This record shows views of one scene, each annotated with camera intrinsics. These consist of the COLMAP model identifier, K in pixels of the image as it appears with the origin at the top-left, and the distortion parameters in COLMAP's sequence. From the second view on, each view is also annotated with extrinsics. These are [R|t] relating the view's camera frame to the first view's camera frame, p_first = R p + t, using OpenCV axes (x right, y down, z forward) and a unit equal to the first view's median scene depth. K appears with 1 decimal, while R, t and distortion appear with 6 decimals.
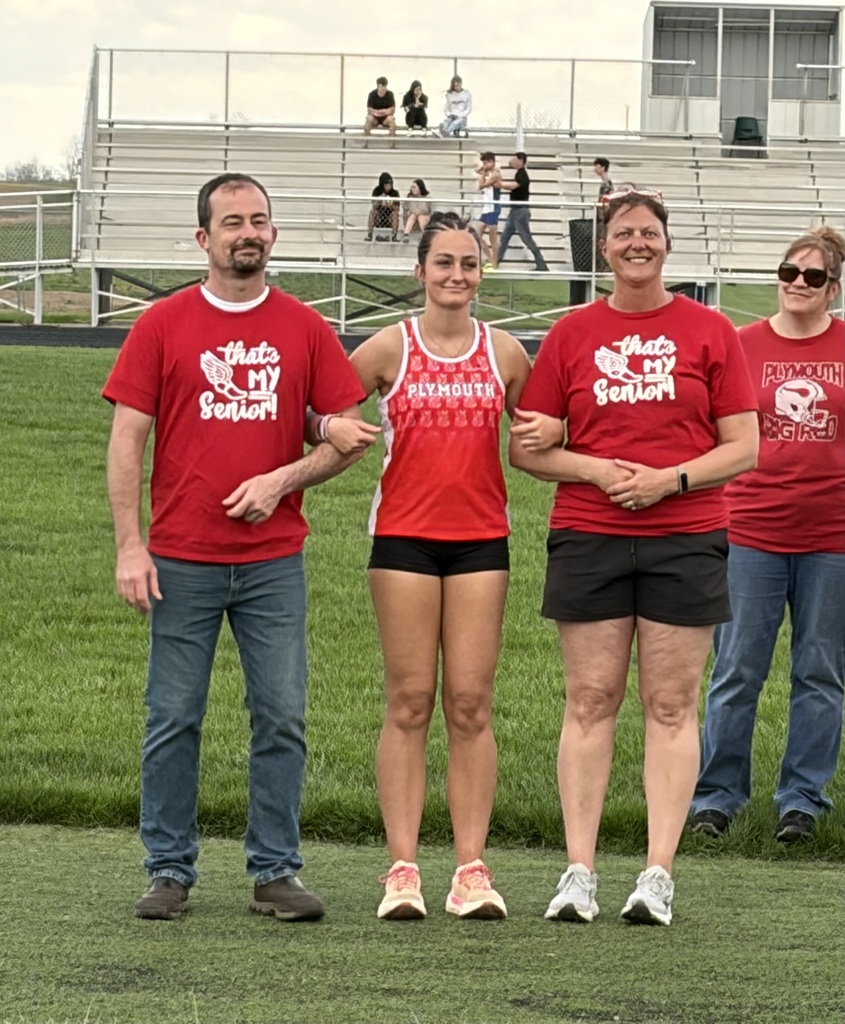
lens RADIAL K [[6094.8, 0, 419.9], [0, 6094.8, 513.5], [0, 0, 1]] dist [0.299422, 0.000000]
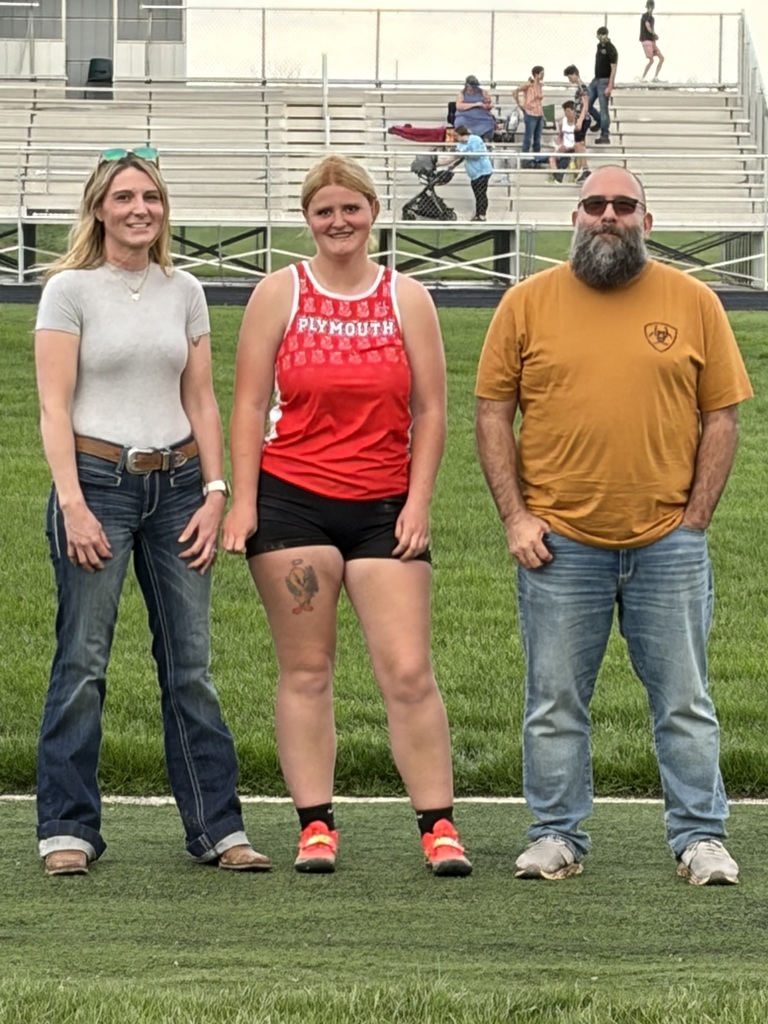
lens RADIAL K [[6049.9, 0, 384.8], [0, 6049.9, 512.4], [0, 0, 1]] dist [0.780071, 0.000000]
pose [[0.997225, -0.012792, -0.073333, 0.174306], [0.013268, 0.999894, 0.006004, 0.004626], [0.073248, -0.006961, 0.997289, 0.000829]]
